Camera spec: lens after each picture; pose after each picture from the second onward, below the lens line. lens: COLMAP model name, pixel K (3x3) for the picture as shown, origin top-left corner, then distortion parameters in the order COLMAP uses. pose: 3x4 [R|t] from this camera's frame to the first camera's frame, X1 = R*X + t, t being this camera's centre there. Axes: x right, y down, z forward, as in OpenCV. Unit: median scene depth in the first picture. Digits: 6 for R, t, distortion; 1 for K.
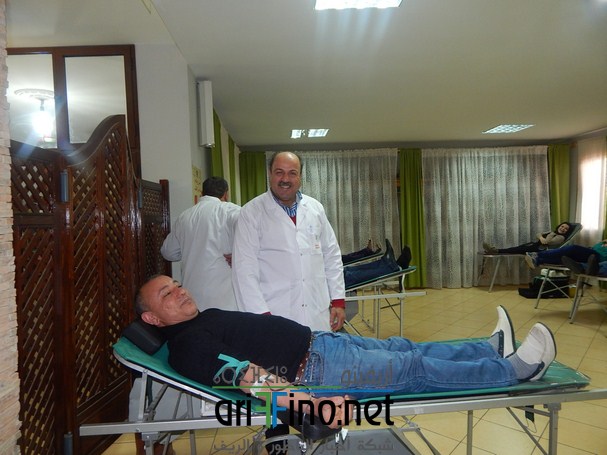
lens RADIAL K [[398.2, 0, 306.5], [0, 398.2, 225.4], [0, 0, 1]] dist [0.010009, -0.012295]
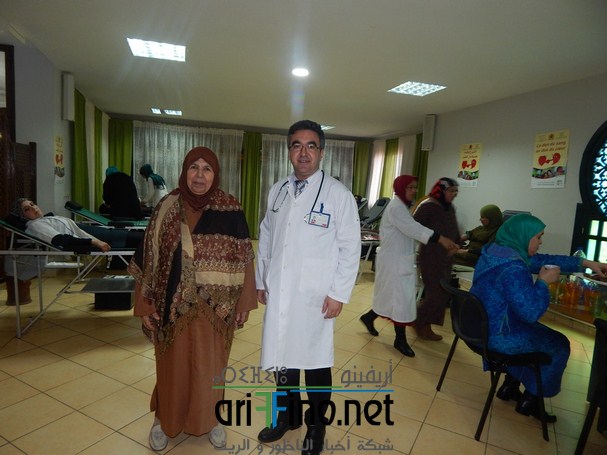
lens RADIAL K [[398.2, 0, 305.6], [0, 398.2, 223.6], [0, 0, 1]] dist [0.010009, -0.012295]
pose [[0.969173, 0.064166, 0.237879, 0.135236], [-0.082883, 0.994131, 0.069525, -0.000320], [-0.232021, -0.087097, 0.968803, -0.324093]]
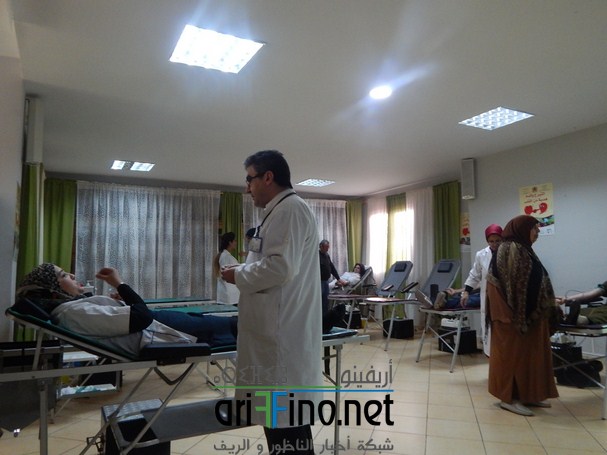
lens RADIAL K [[438.4, 0, 305.0], [0, 438.4, 226.3], [0, 0, 1]] dist [-0.006303, -0.006603]
pose [[0.904032, 0.060529, 0.423158, -0.048464], [-0.007800, 0.992095, -0.125246, 0.038173], [-0.427394, 0.109926, 0.897358, -0.102438]]
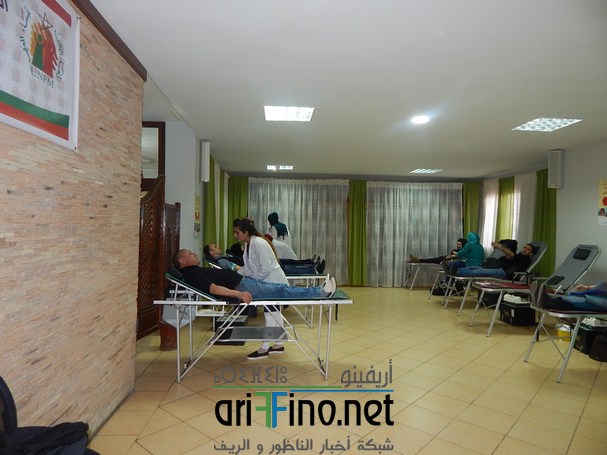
lens RADIAL K [[398.2, 0, 307.3], [0, 398.2, 223.1], [0, 0, 1]] dist [0.010009, -0.012295]
pose [[0.998680, 0.048744, 0.016199, 0.076392], [-0.048216, 0.998339, -0.031540, -0.000398], [-0.017709, 0.030718, 0.999371, -0.318472]]
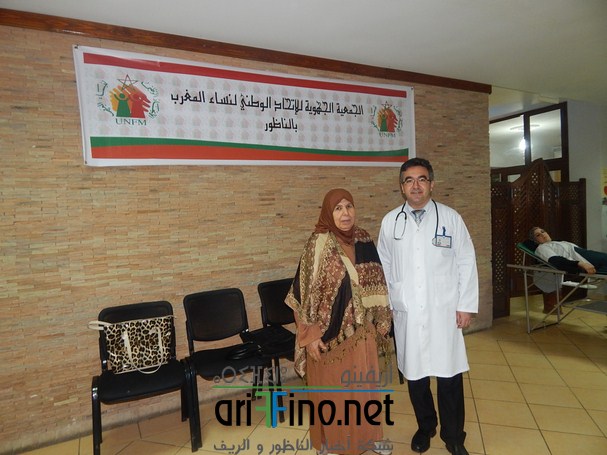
lens RADIAL K [[398.2, 0, 290.2], [0, 398.2, 223.6], [0, 0, 1]] dist [0.010009, -0.012295]
pose [[0.391241, 0.047192, -0.919077, 0.335291], [0.009777, 0.998415, 0.055427, -0.012609], [0.920236, -0.030671, 0.390160, -0.374717]]
